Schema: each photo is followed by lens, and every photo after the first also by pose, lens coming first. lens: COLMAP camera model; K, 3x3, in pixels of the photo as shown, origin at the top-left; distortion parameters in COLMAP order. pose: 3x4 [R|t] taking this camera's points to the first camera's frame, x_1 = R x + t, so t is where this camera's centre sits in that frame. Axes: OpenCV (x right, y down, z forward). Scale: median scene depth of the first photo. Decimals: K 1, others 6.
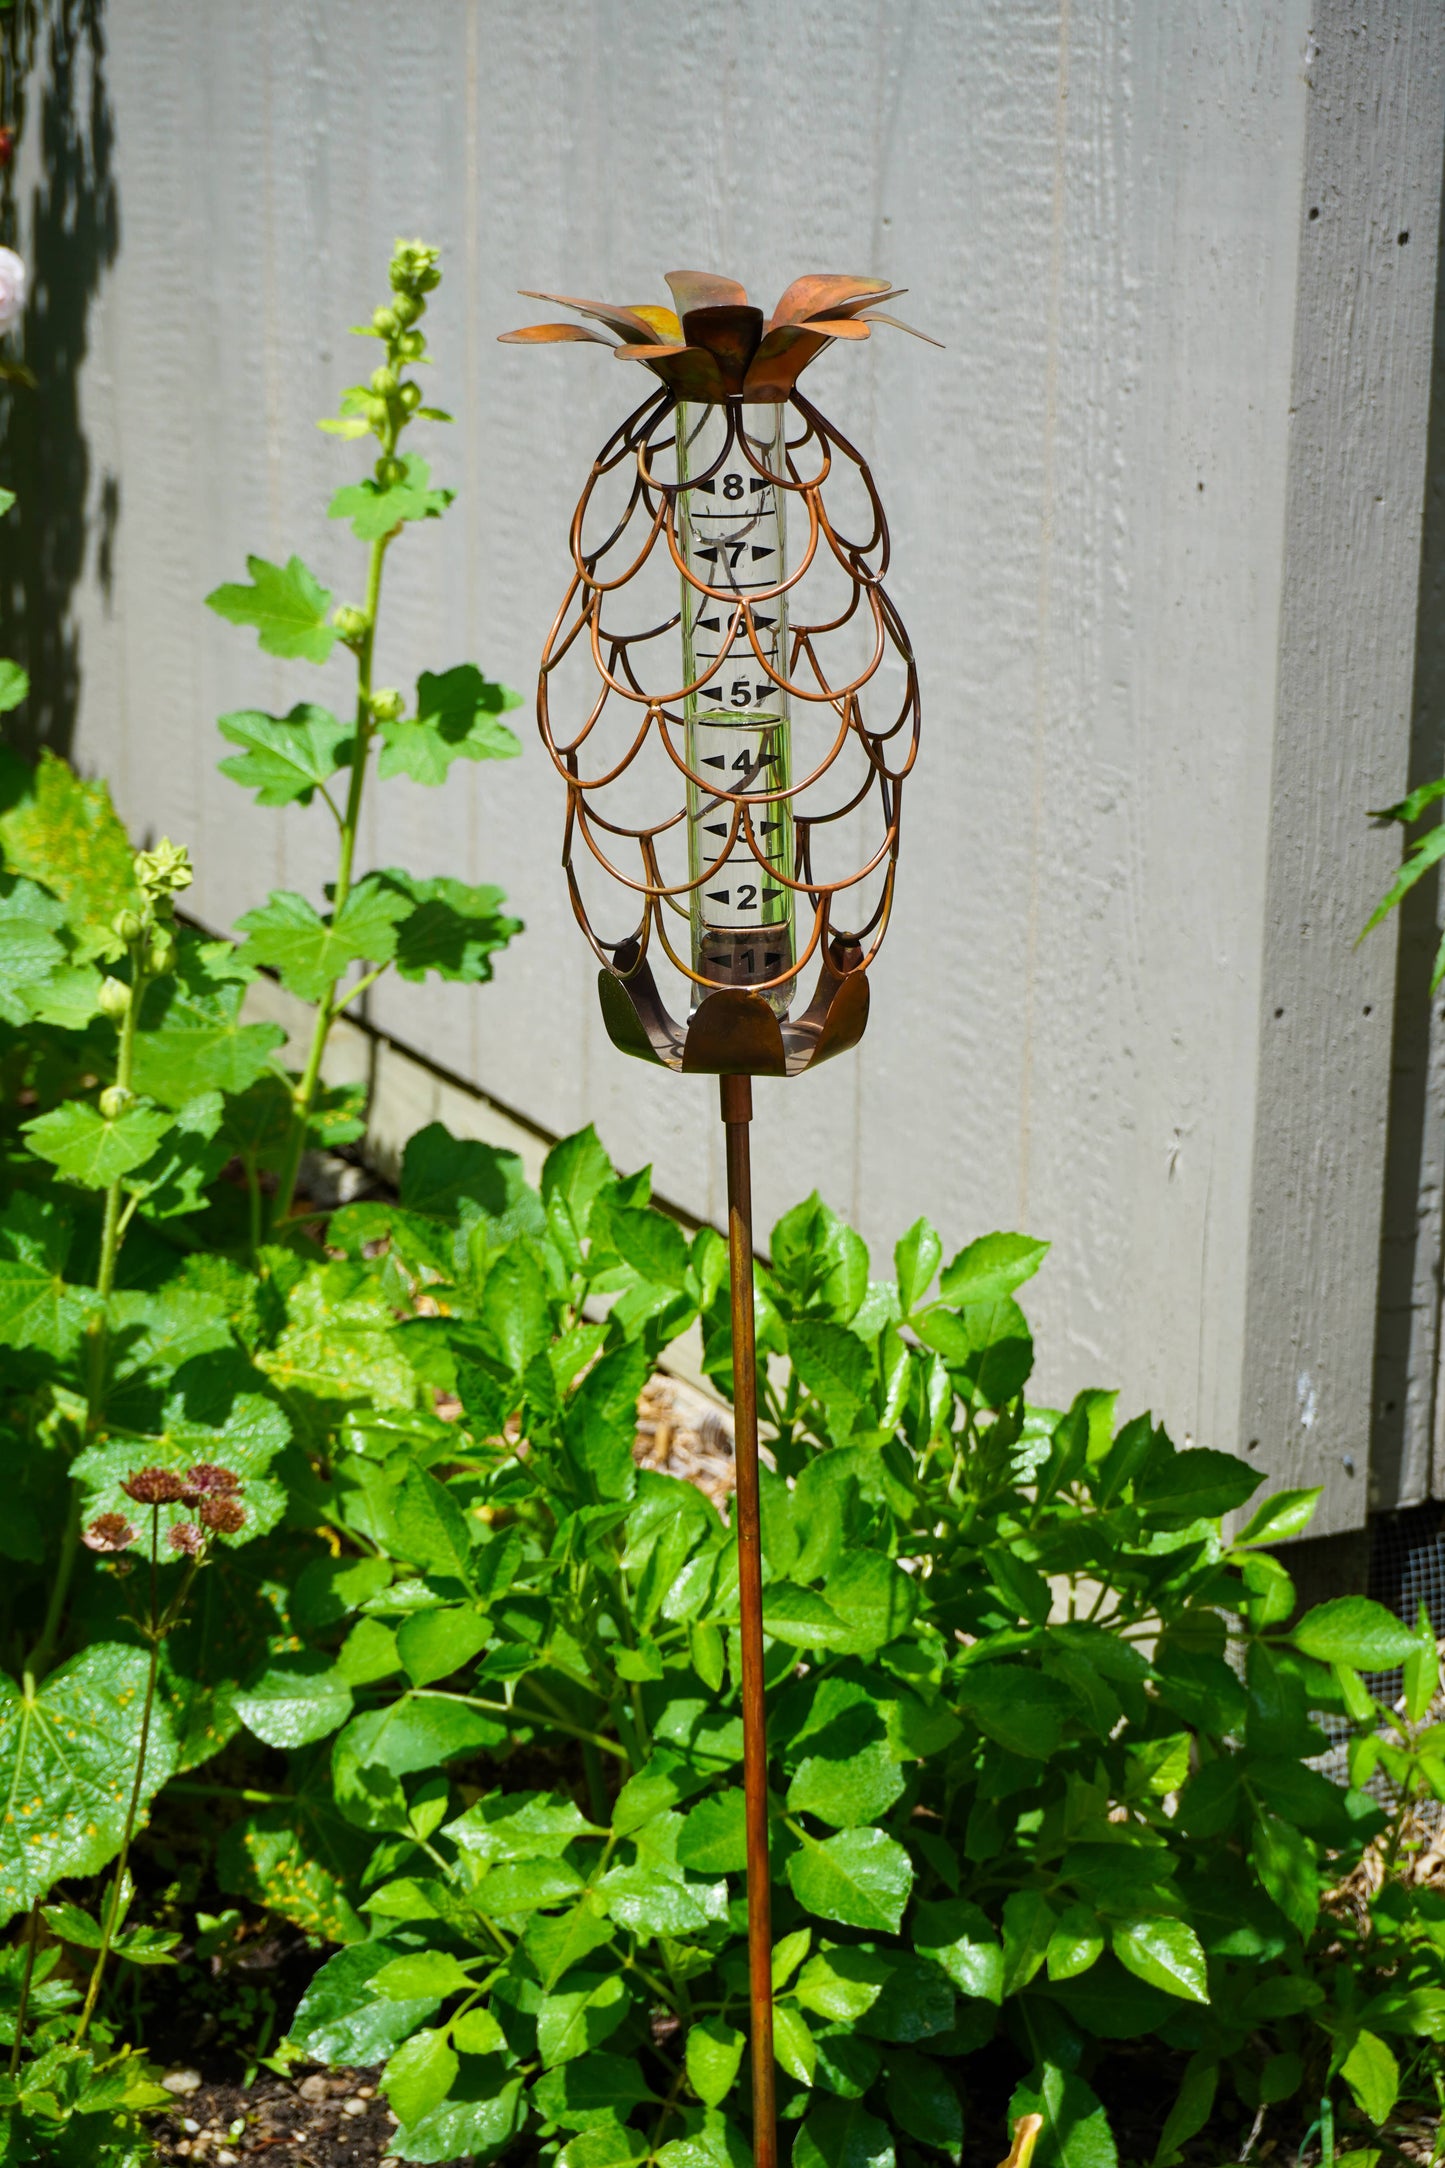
lens RADIAL K [[4144.6, 0, 727.8], [0, 4144.6, 1290.0], [0, 0, 1]] dist [-0.009000, 0.086596]
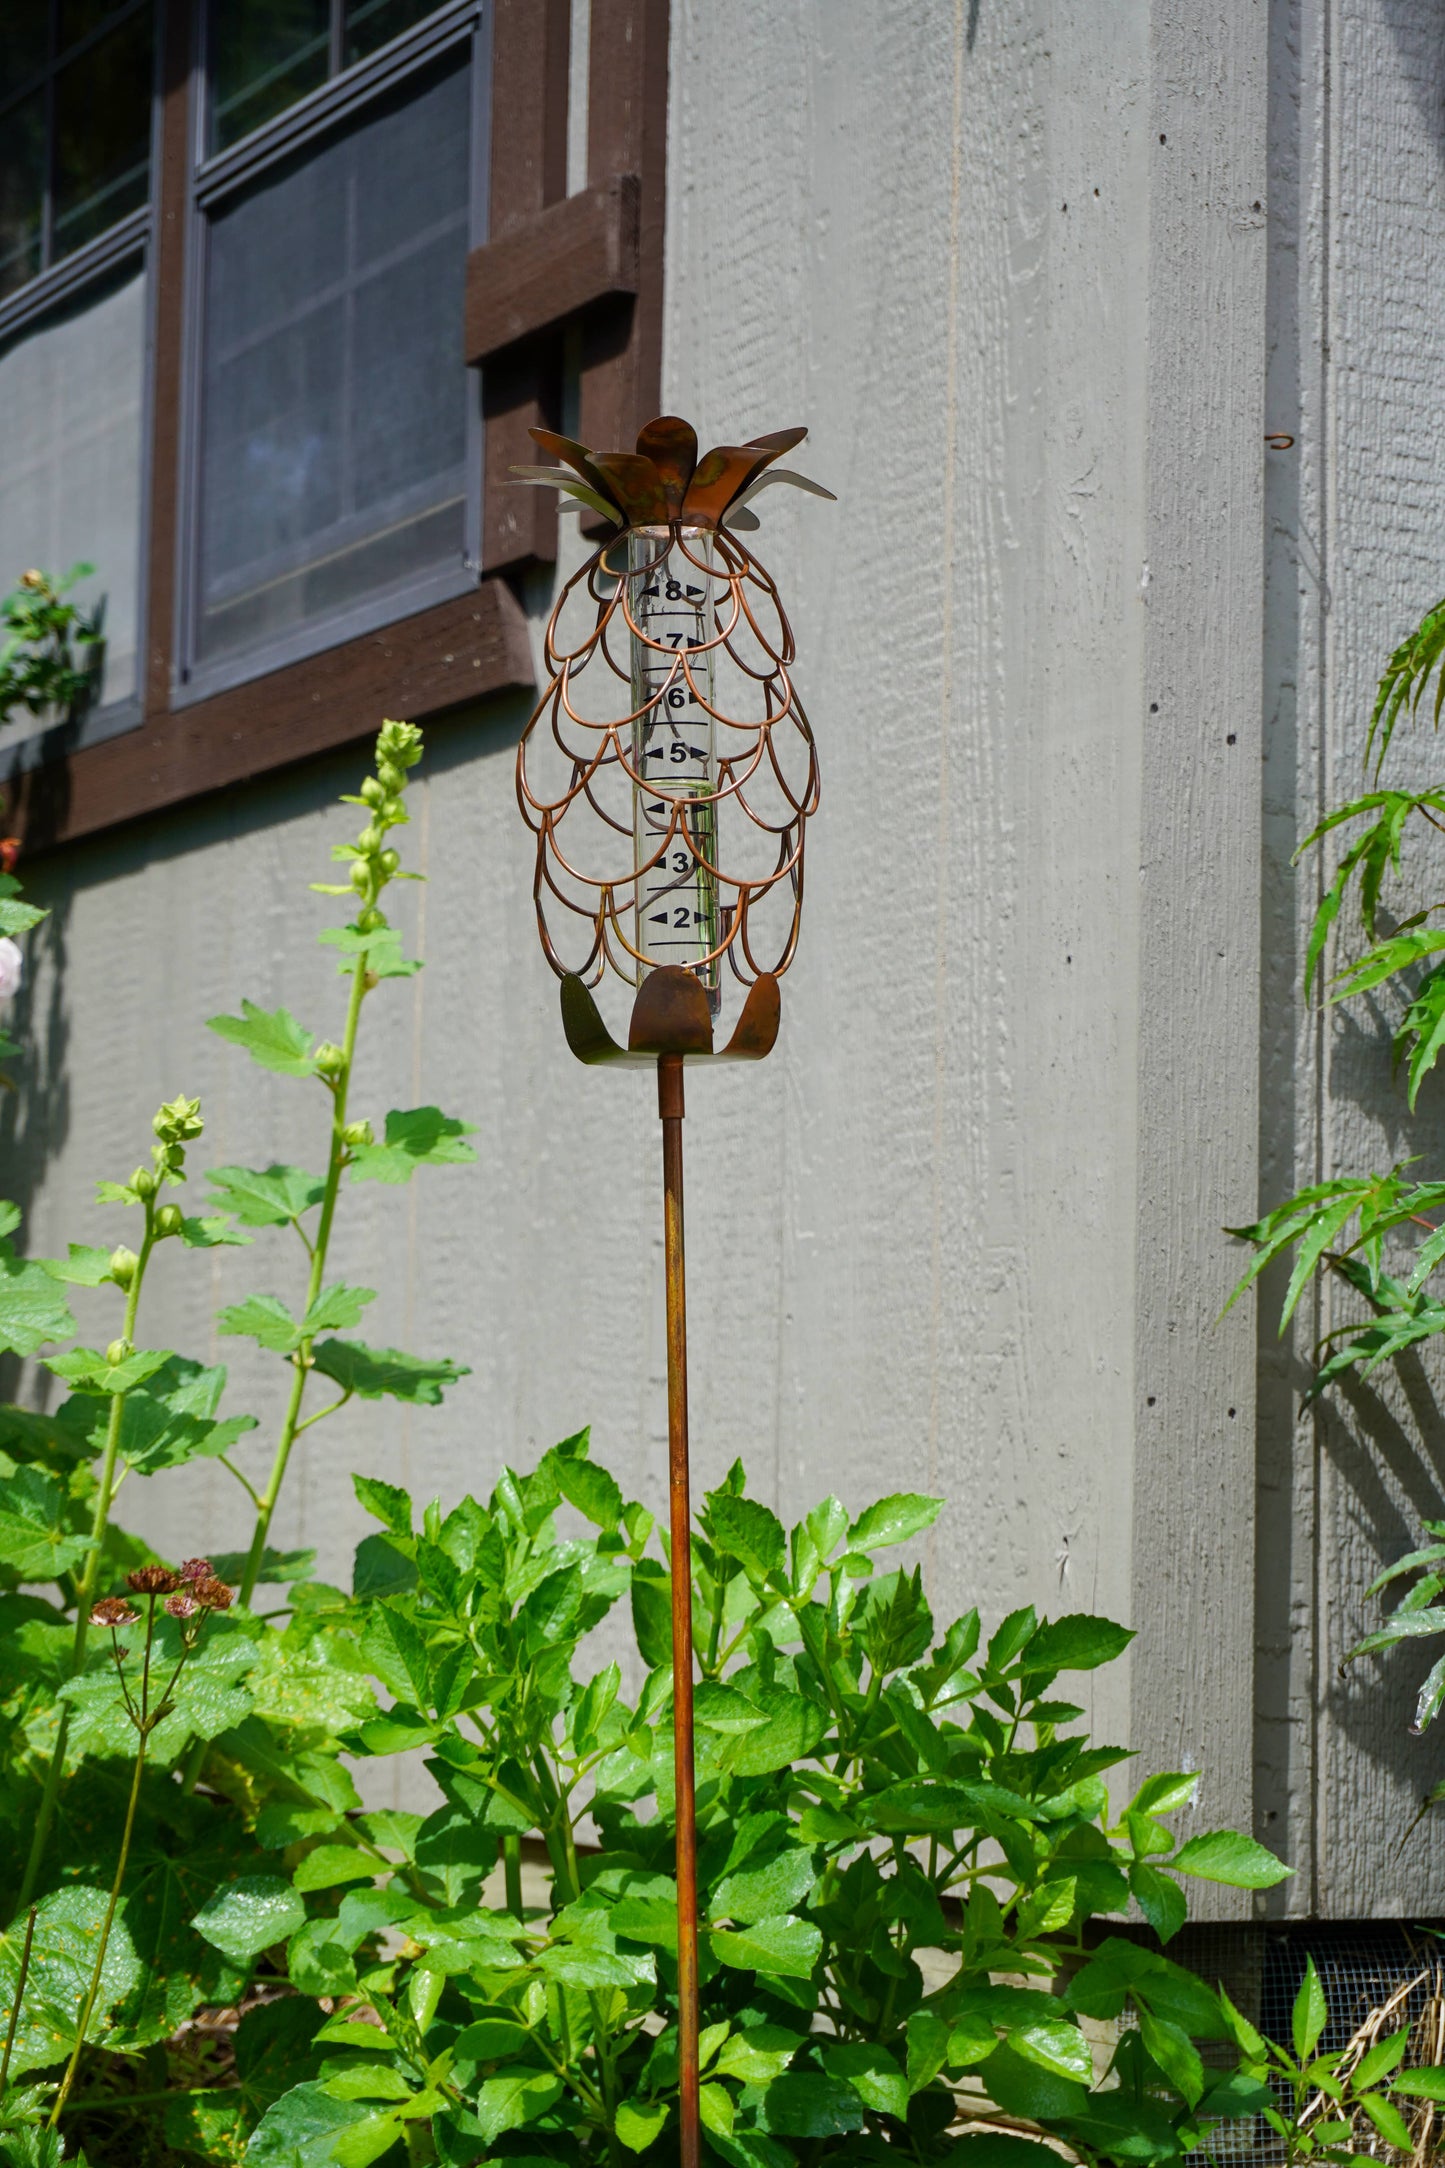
lens RADIAL K [[4627.2, 0, 722.5], [0, 4627.2, 1084.0], [0, 0, 1]] dist [0.016614, 0.533950]
pose [[0.999806, 0.009259, 0.017372, -0.004688], [-0.002348, 0.932265, -0.361768, 0.312267], [-0.019545, 0.361657, 0.932106, -0.193674]]
